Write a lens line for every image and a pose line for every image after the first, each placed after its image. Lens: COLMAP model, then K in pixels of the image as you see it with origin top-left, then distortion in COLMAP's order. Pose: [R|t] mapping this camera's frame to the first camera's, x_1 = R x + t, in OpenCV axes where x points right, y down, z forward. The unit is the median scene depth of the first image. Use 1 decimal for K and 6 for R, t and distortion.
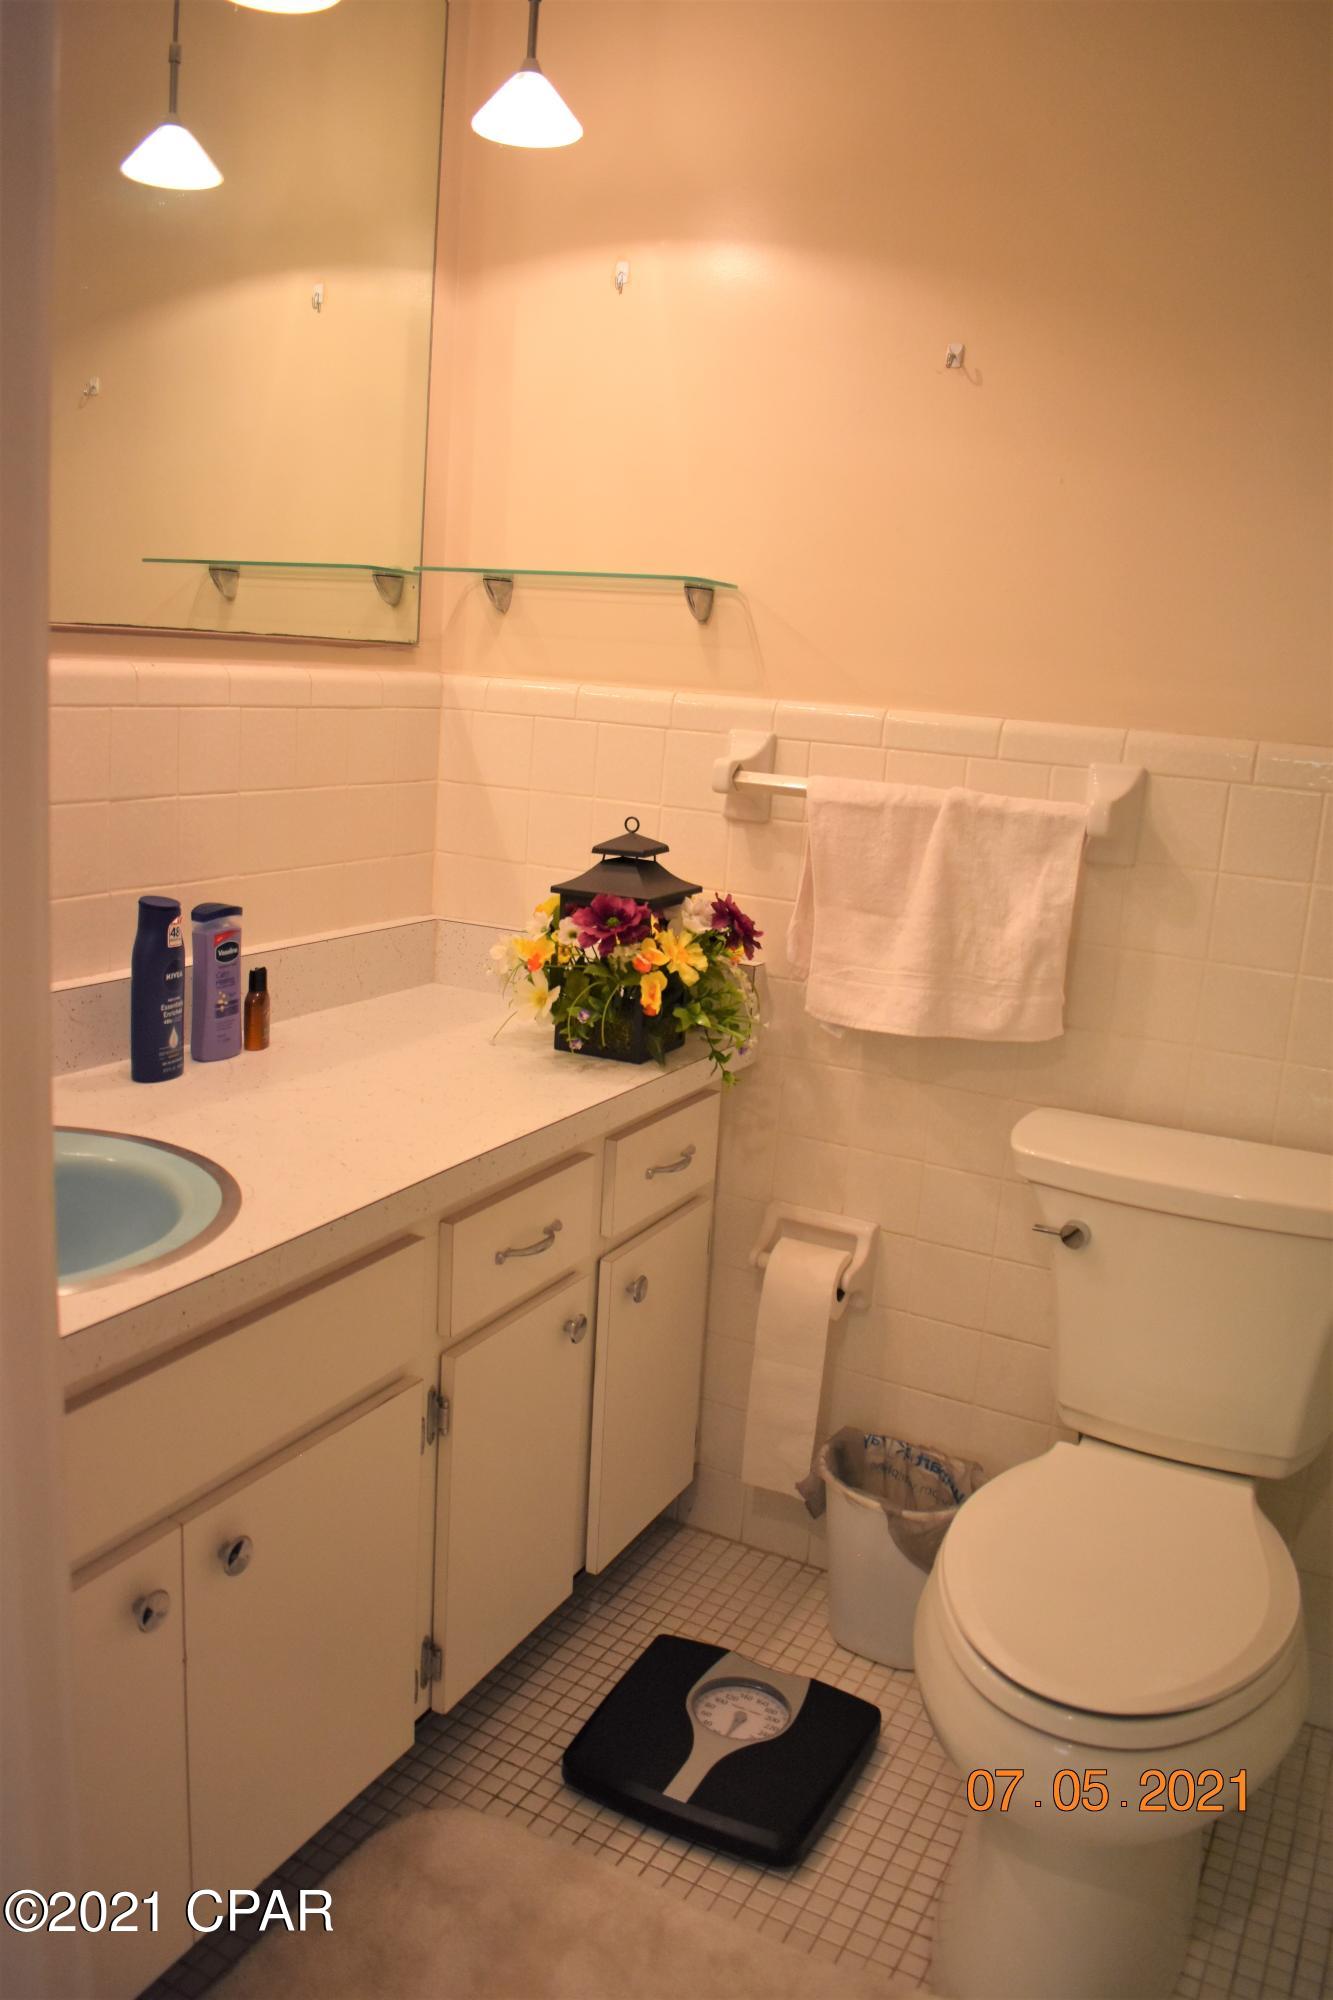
lens RADIAL K [[1542.6, 0, 661.5], [0, 1542.6, 999.7], [0, 0, 1]] dist [-0.096311, 0.013584]
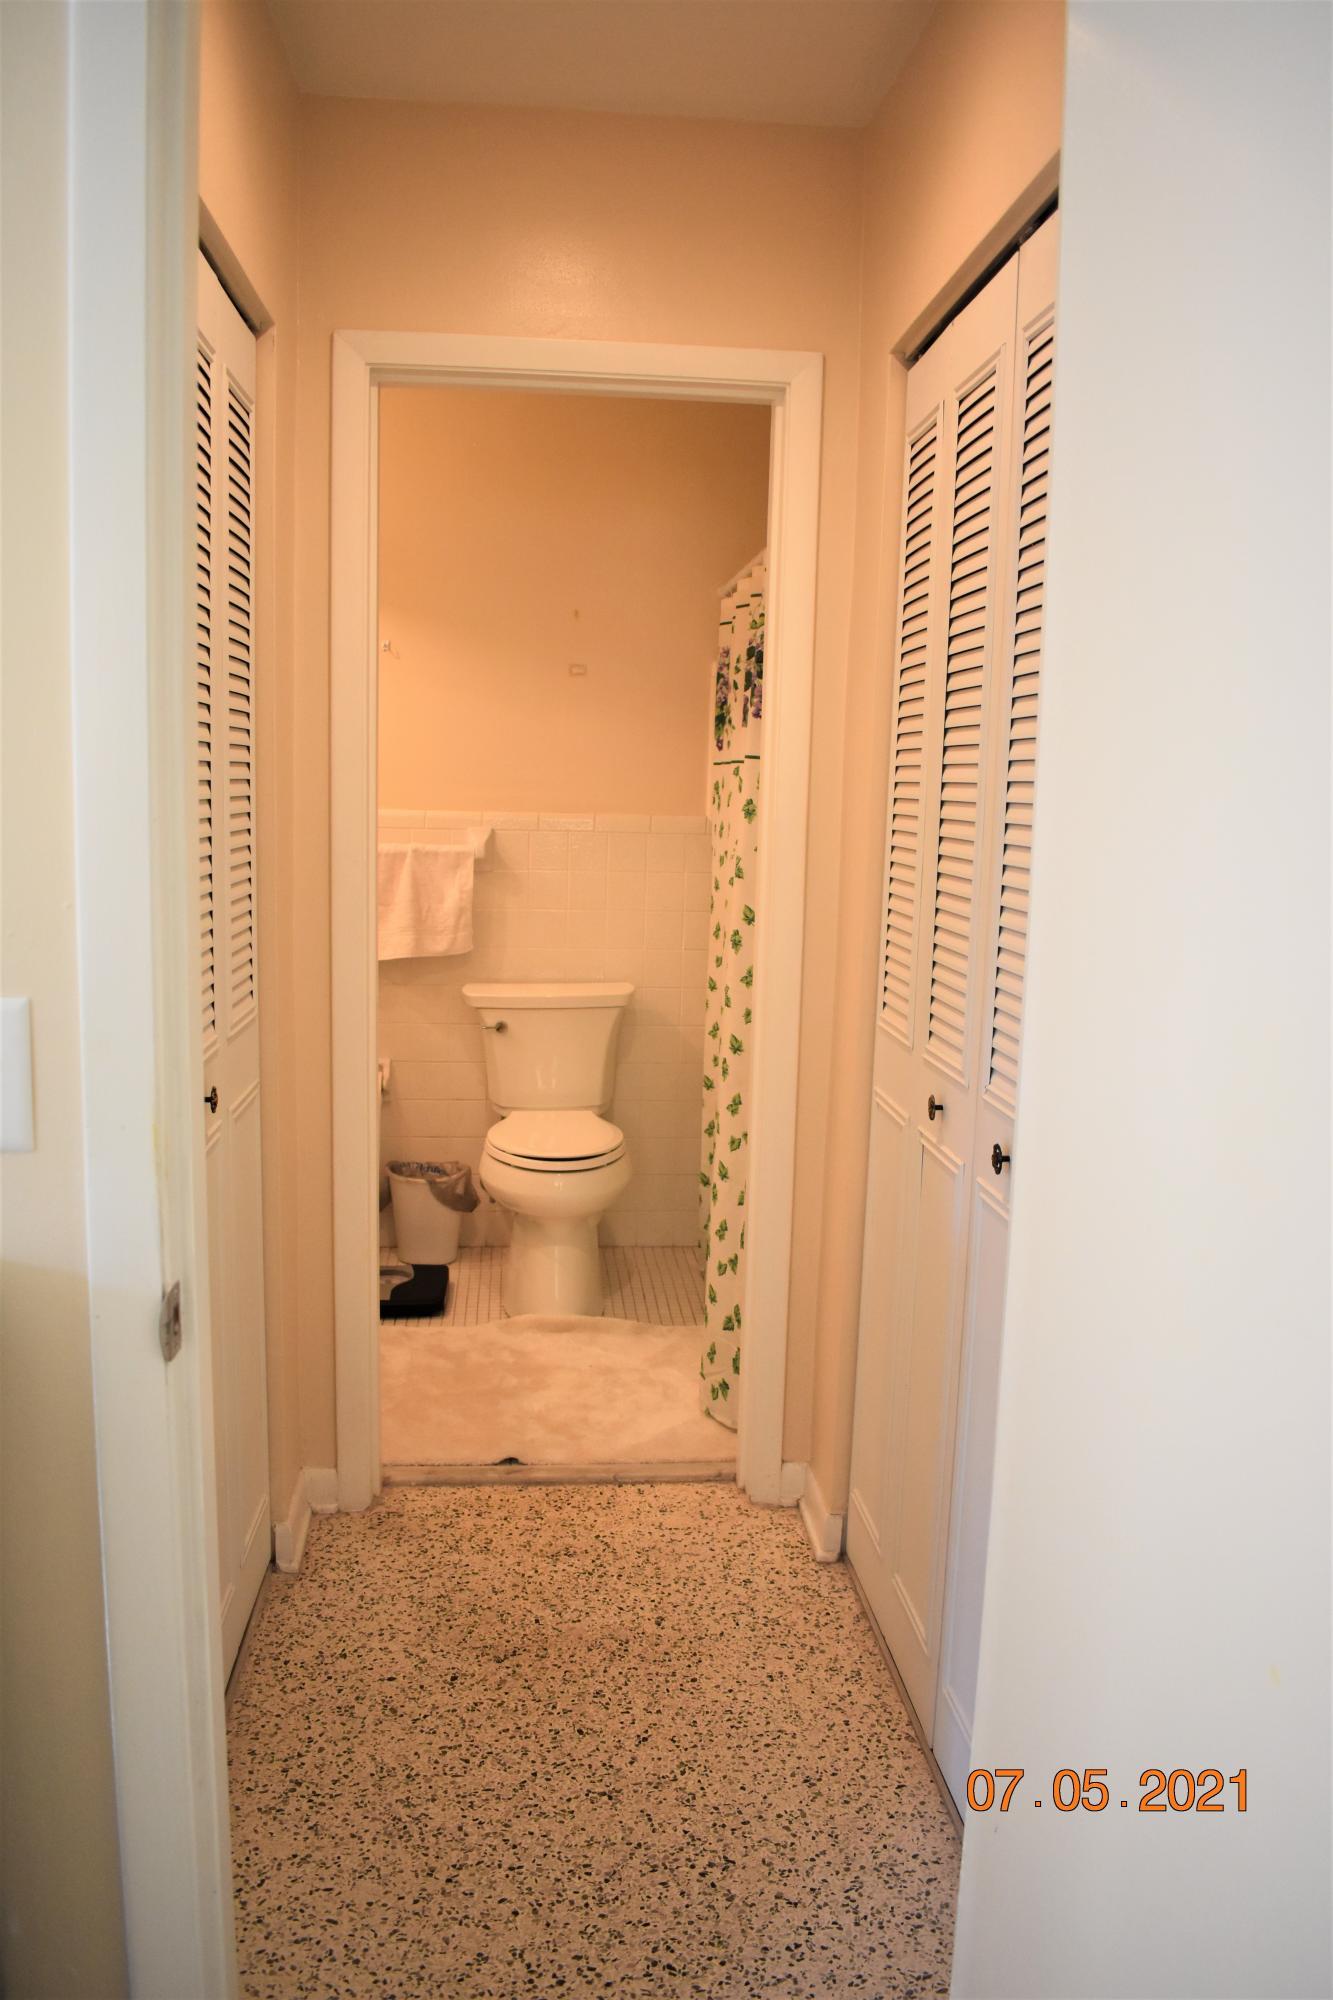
lens RADIAL K [[1542.6, 0, 668.1], [0, 1542.6, 1002.5], [0, 0, 1]] dist [-0.096311, 0.013584]
pose [[0.835339, -0.123302, 0.535729, -0.723614], [0.146523, 0.989207, -0.000795, 0.145802], [-0.529849, 0.079160, 0.844390, -1.054535]]
